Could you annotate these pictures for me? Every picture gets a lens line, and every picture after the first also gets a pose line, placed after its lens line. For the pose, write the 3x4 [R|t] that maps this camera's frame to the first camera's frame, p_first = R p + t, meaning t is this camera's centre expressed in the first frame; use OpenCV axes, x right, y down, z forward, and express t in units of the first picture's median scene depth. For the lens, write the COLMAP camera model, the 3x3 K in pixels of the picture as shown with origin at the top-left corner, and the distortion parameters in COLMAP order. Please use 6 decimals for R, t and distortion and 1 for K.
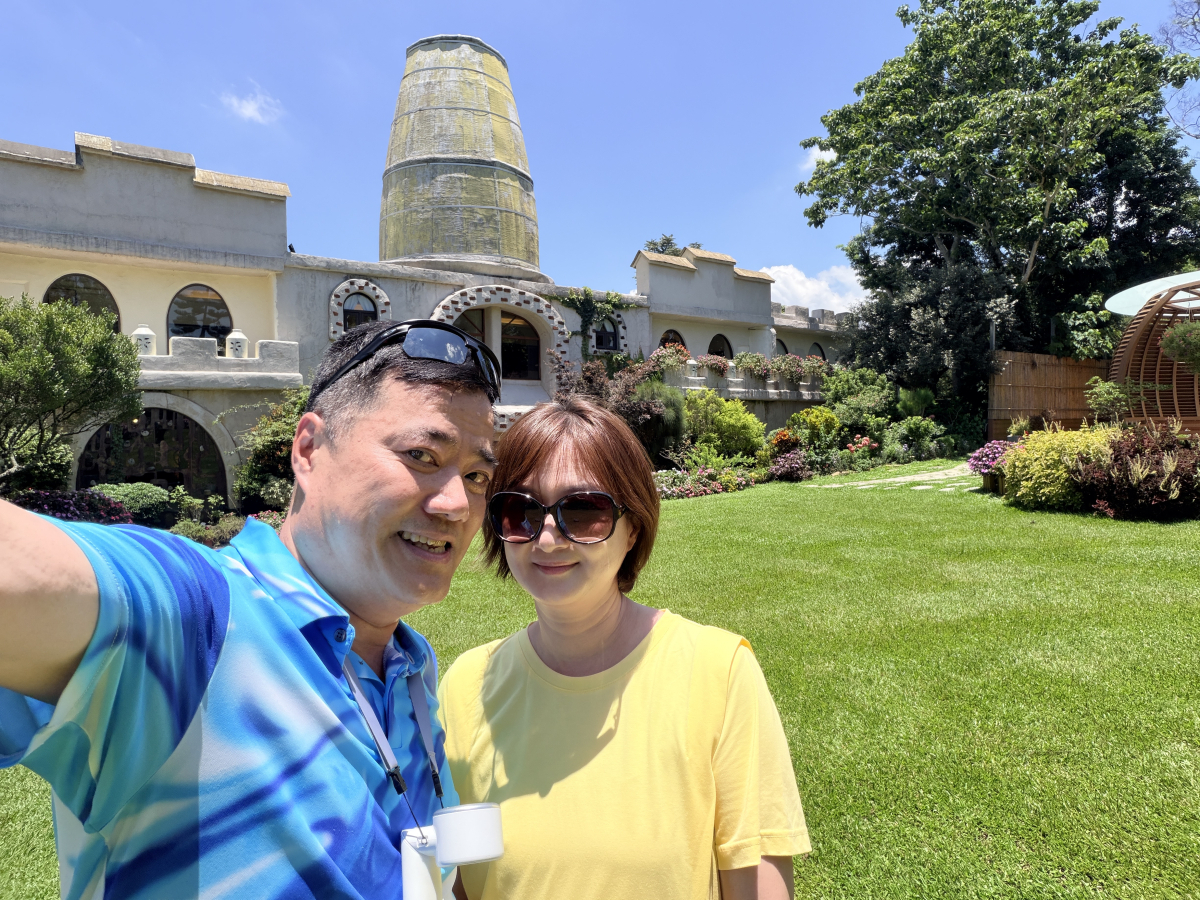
lens RADIAL K [[693.2, 0, 573.7], [0, 693.2, 457.9], [0, 0, 1]] dist [-0.037446, 0.010252]
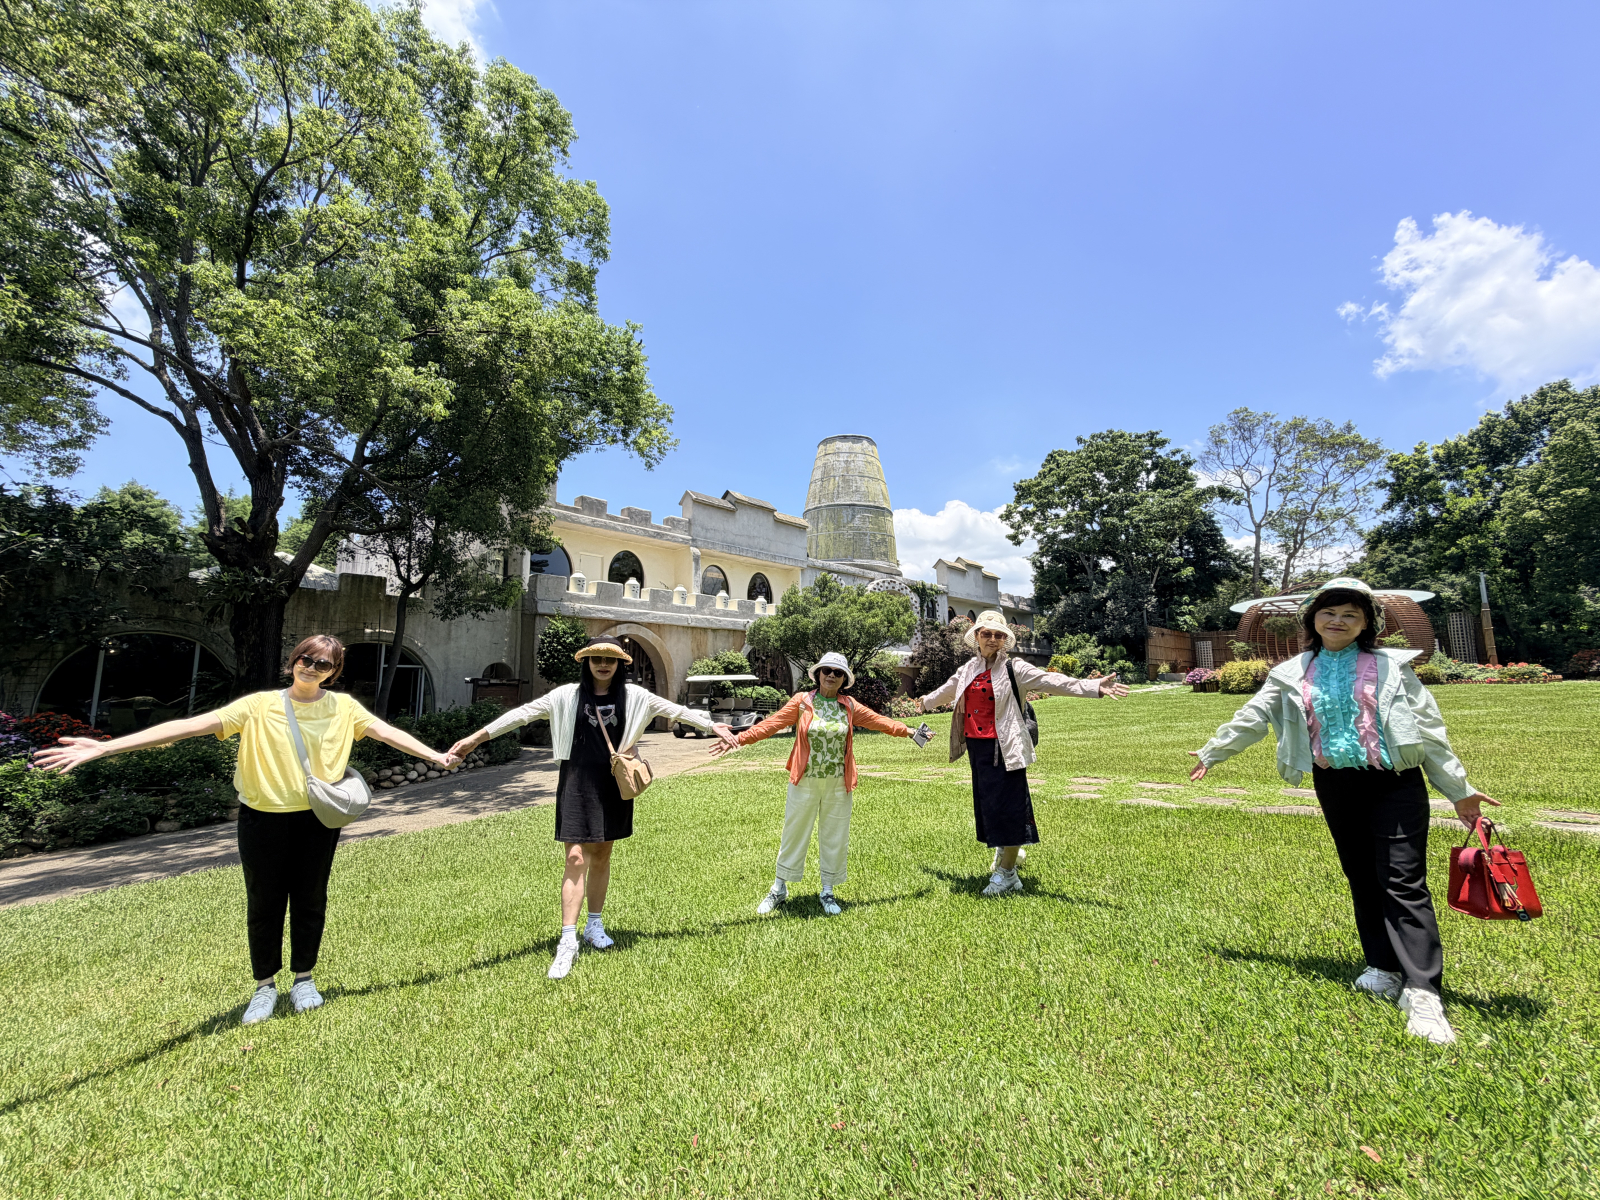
lens RADIAL K [[636.9, 0, 786.2], [0, 636.9, 588.1], [0, 0, 1]] dist [0.001240, 0.001713]
pose [[0.976266, 0.040679, 0.212720, -0.676401], [-0.000210, 0.982379, -0.186901, 0.062645], [-0.216574, 0.182420, 0.959072, -0.429991]]
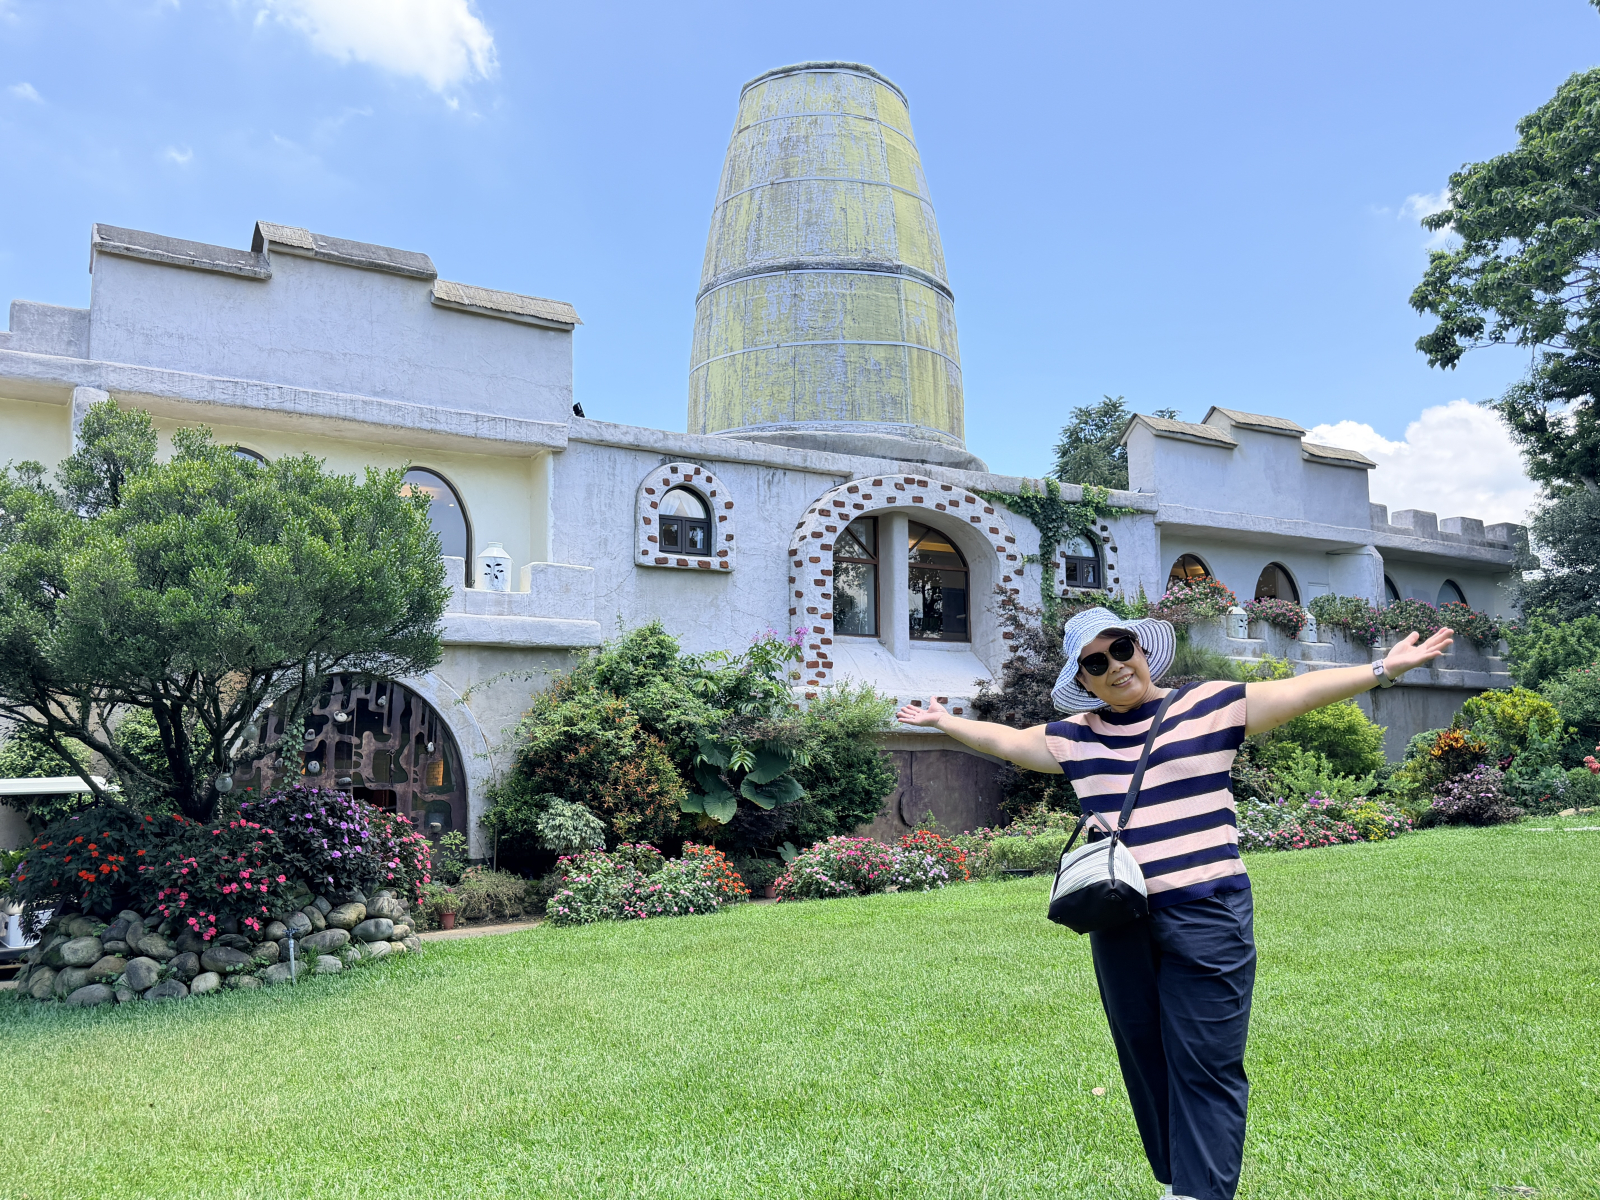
lens RADIAL K [[1290.6, 0, 796.0], [0, 1290.6, 613.8], [0, 0, 1]] dist [0.092212, -0.108425]
pose [[0.997962, -0.000691, -0.063801, -0.130577], [-0.009092, 0.988198, -0.152915, 0.029100], [0.063154, 0.153184, 0.986178, -0.046037]]
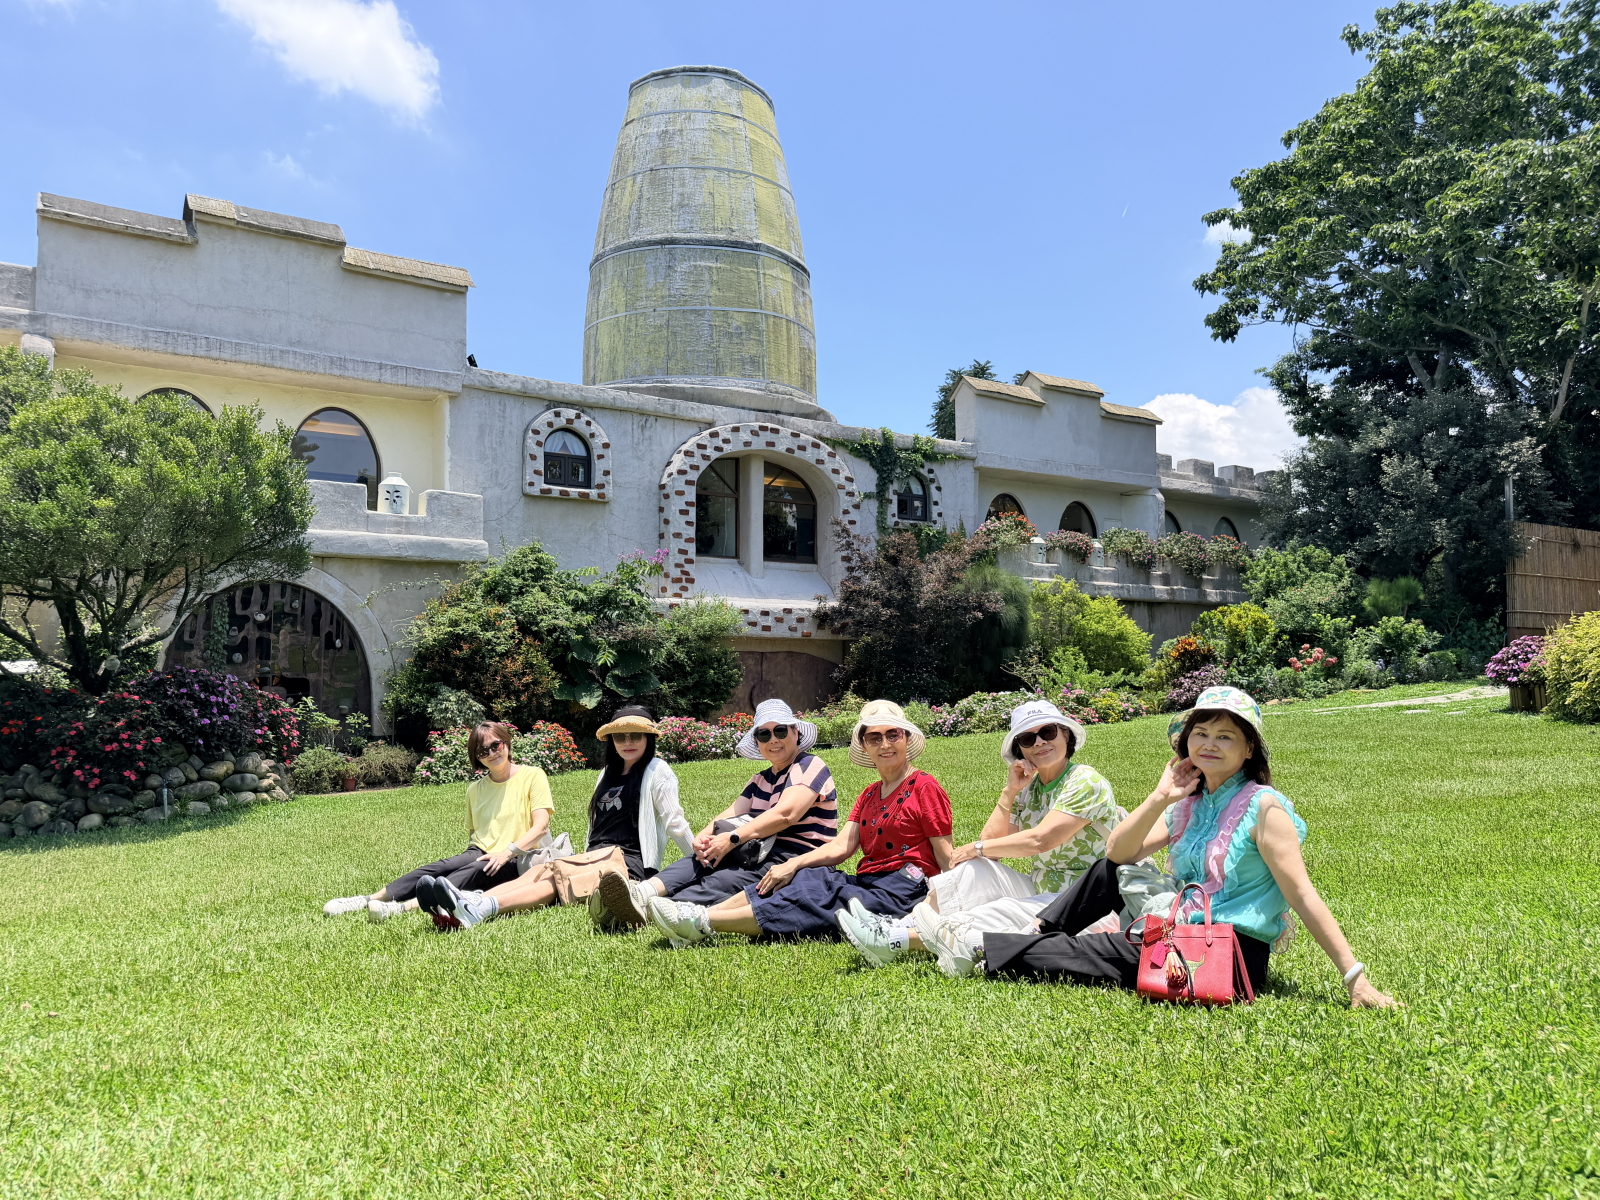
lens RADIAL K [[1102.0, 0, 791.3], [0, 1102.0, 609.3], [0, 0, 1]] dist [0.078483, -0.082490]
pose [[0.999766, 0.011460, -0.018322, -0.056426], [-0.013157, 0.995360, -0.095314, 0.038682], [0.017144, 0.095533, 0.995279, -0.073615]]
